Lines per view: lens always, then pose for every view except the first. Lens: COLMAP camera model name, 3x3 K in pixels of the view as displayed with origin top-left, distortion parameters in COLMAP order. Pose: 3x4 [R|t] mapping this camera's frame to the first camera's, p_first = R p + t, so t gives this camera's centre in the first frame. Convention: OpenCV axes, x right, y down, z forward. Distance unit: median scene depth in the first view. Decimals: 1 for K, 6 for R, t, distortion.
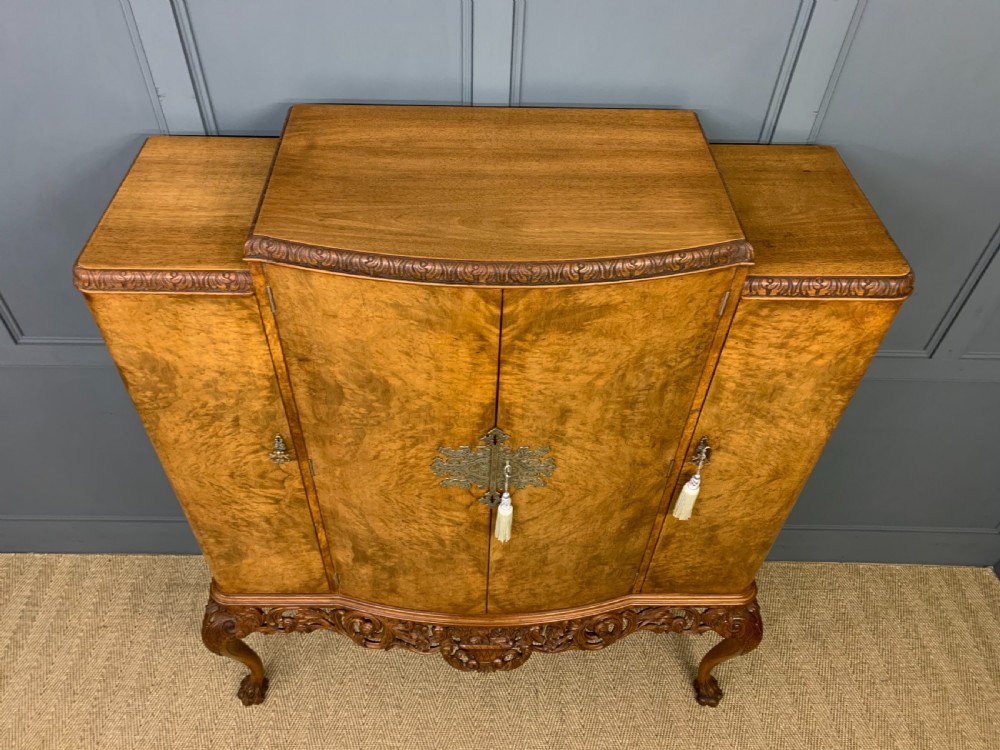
lens RADIAL K [[769.6, 0, 486.9], [0, 769.6, 376.3], [0, 0, 1]] dist [0.119978, -0.295842]
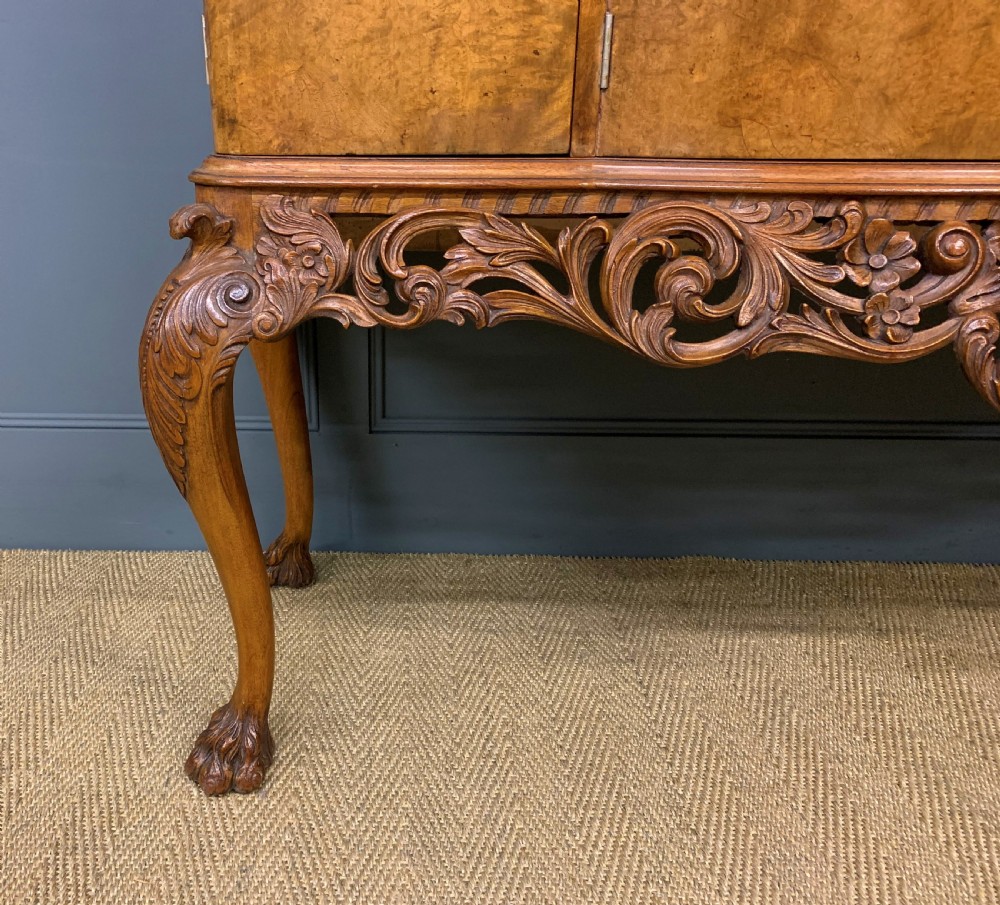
lens RADIAL K [[932.1, 0, 390.9], [0, 932.1, 443.6], [0, 0, 1]] dist [0.019031, -0.007612]
pose [[0.998932, -0.011088, -0.044861, -0.355547], [-0.008978, 0.905722, -0.423778, 0.754966], [0.045331, 0.423728, 0.904654, 0.970446]]
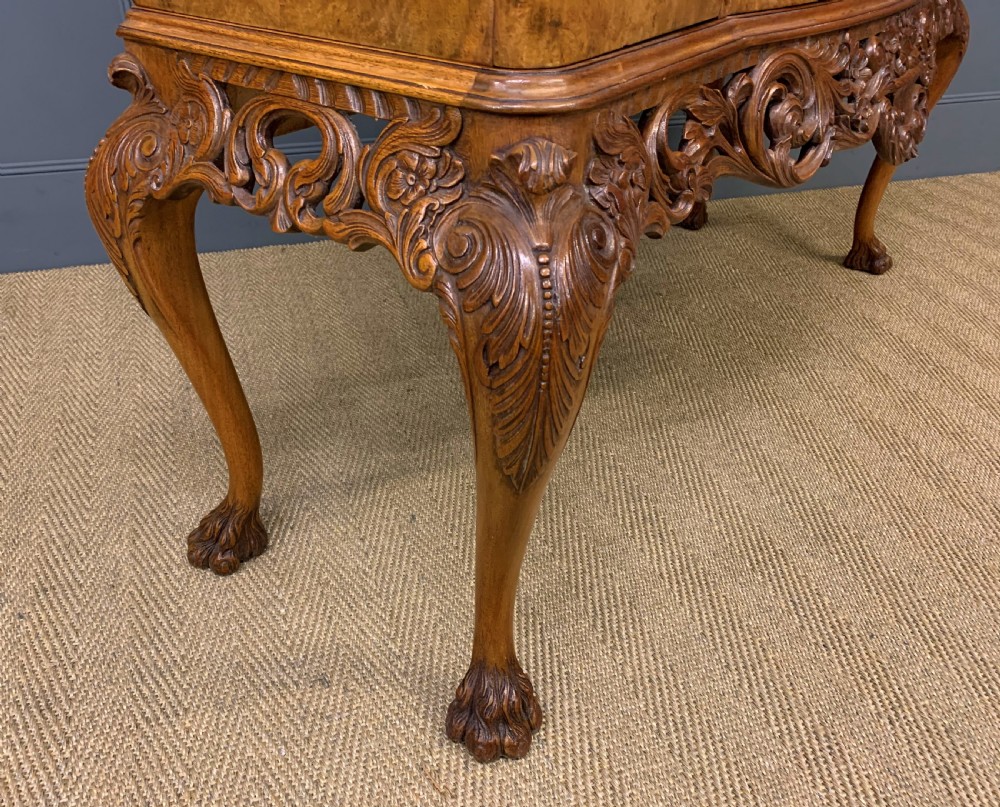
lens RADIAL K [[831.0, 0, 464.7], [0, 831.0, 402.3], [0, 0, 1]] dist [0.023018, 0.000372]
pose [[0.596664, -0.450063, 0.664405, -0.801641], [0.579057, 0.814666, 0.031831, 0.468511], [-0.555594, 0.365736, 0.746694, 1.176906]]
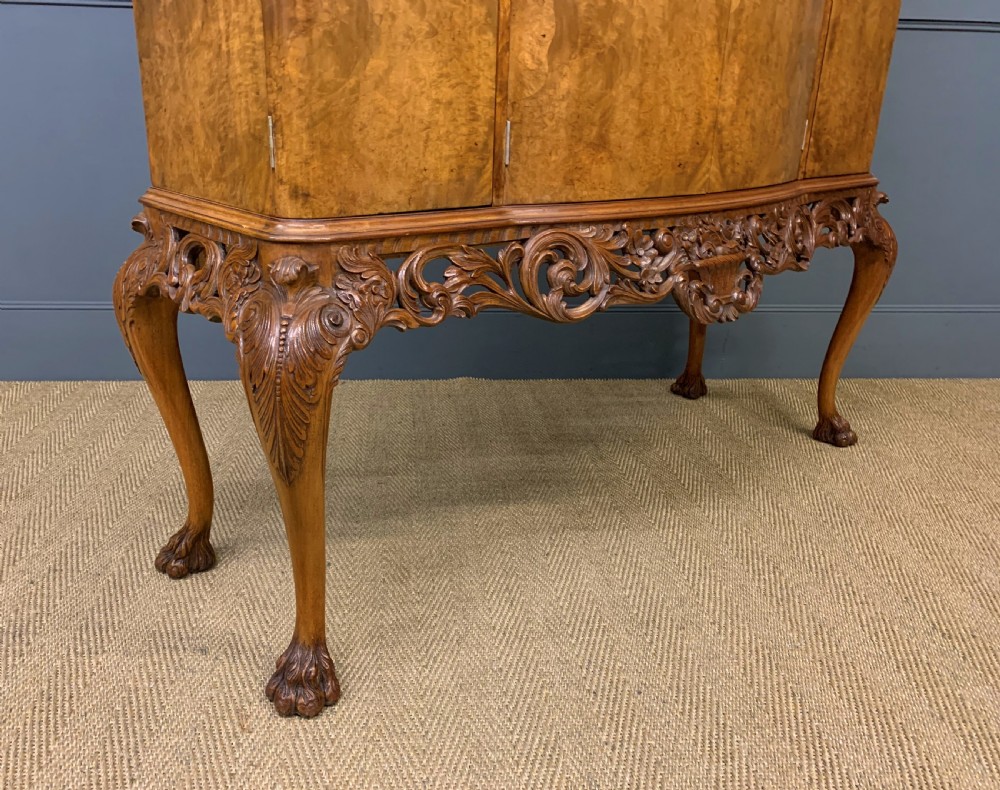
lens RADIAL K [[815.7, 0, 470.6], [0, 815.7, 396.8], [0, 0, 1]] dist [0.104373, -0.230345]
pose [[0.768397, -0.223605, 0.599640, -0.778792], [0.460074, 0.844315, -0.274709, 0.728693], [-0.444858, 0.486964, 0.751643, 0.913412]]
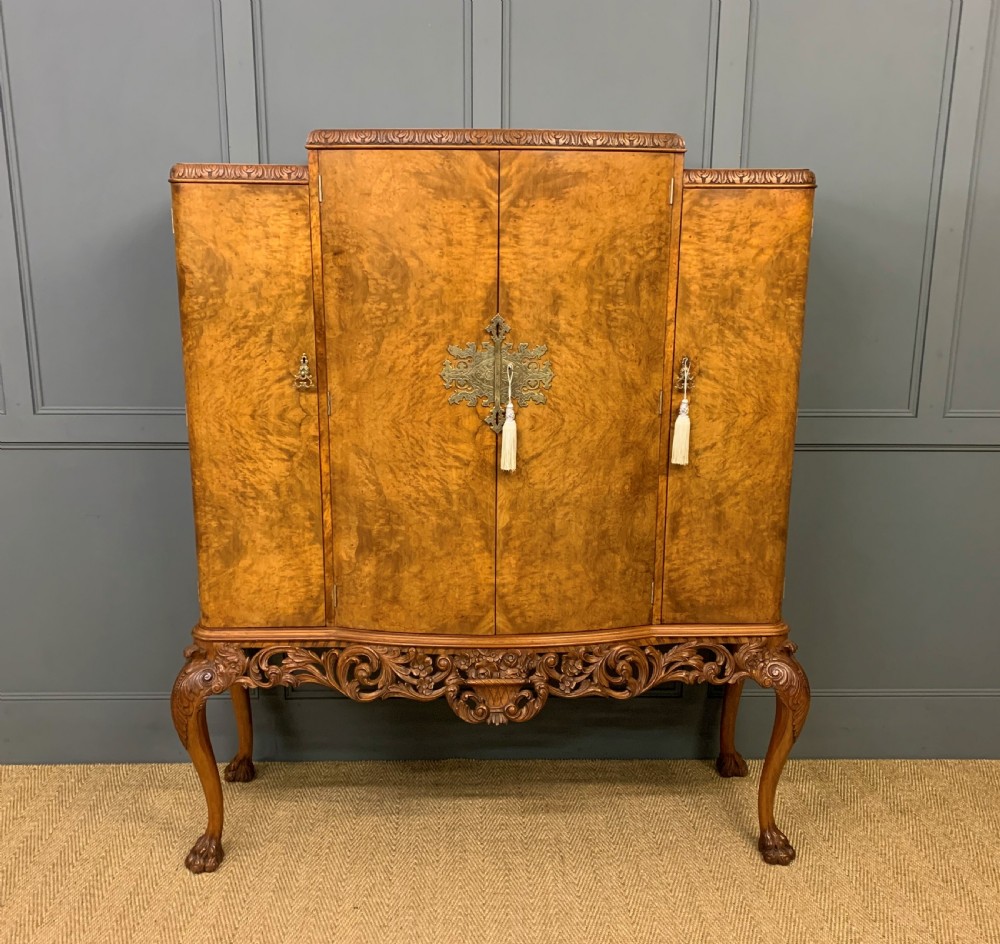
lens RADIAL K [[1011.5, 0, 500.0], [0, 1011.5, 472.0], [0, 0, 1]] dist [0.165510, -0.428815]
pose [[0.999555, -0.021562, 0.020630, -0.021802], [0.029258, 0.844123, -0.535351, 1.072019], [-0.005871, 0.535717, 0.844377, -0.162940]]
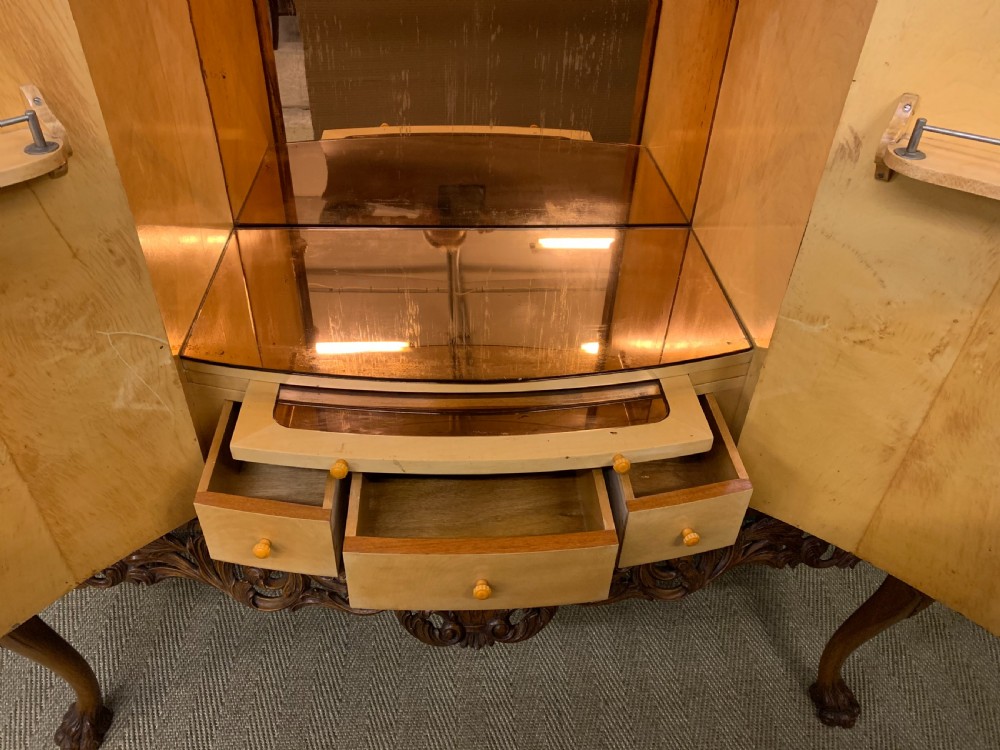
lens RADIAL K [[776.6, 0, 493.6], [0, 776.6, 375.0], [0, 0, 1]] dist [0.022644, -0.011900]
pose [[0.999047, -0.023061, 0.037045, -0.007402], [0.027914, 0.990271, -0.136326, 0.381124], [-0.033540, 0.137230, 0.989971, 0.605473]]
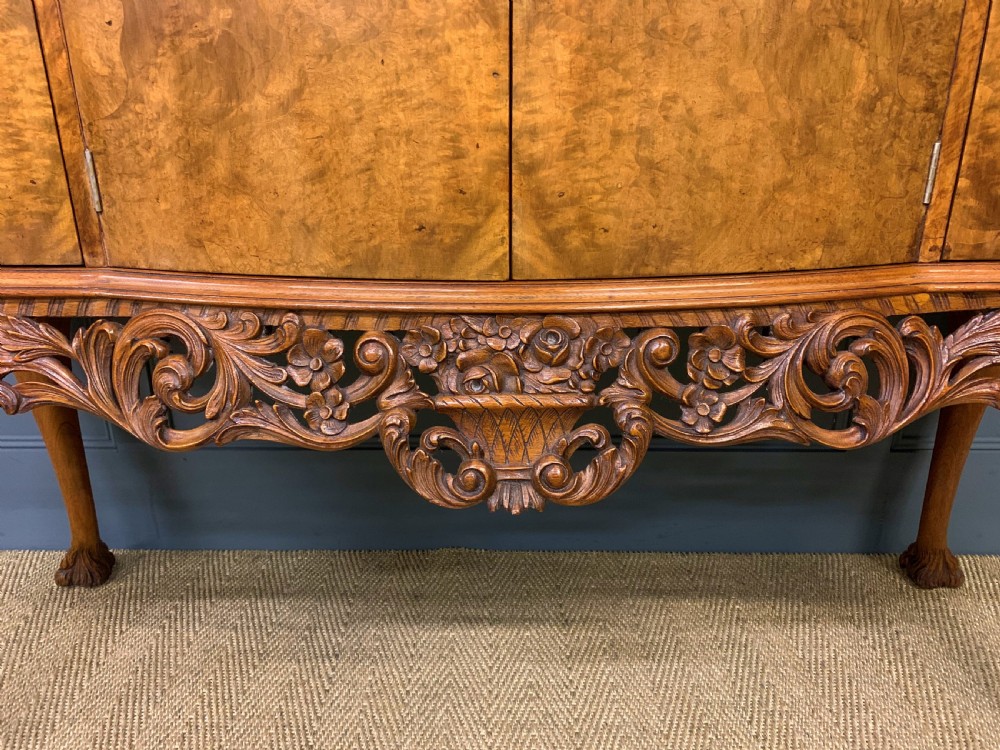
lens RADIAL K [[776.6, 0, 493.6], [0, 776.6, 375.0], [0, 0, 1]] dist [0.022644, -0.011900]
pose [[0.999339, -0.021977, -0.028974, 0.000654], [0.007021, 0.898337, -0.439250, 0.672779], [0.035681, 0.438756, 0.897897, 0.967277]]
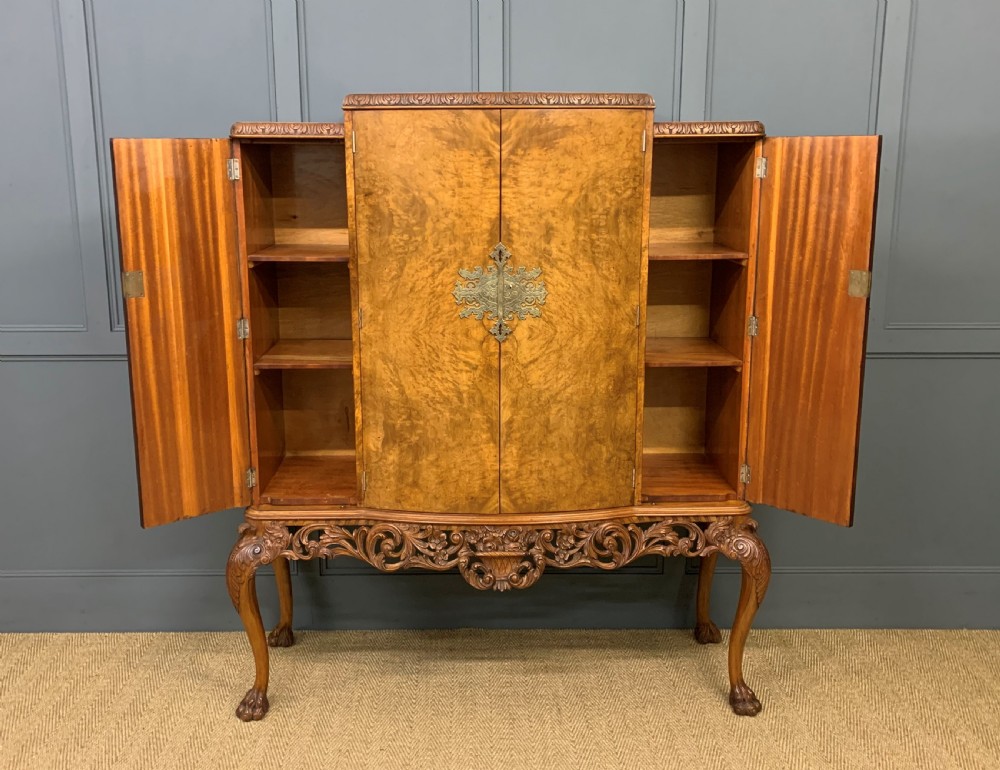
lens RADIAL K [[923.0, 0, 485.1], [0, 923.0, 350.3], [0, 0, 1]] dist [0.148141, -0.356918]
pose [[0.999647, -0.026550, -0.000660, -0.020060], [0.021359, 0.818498, -0.574112, 1.172319], [0.015783, 0.573895, 0.818777, -0.259066]]
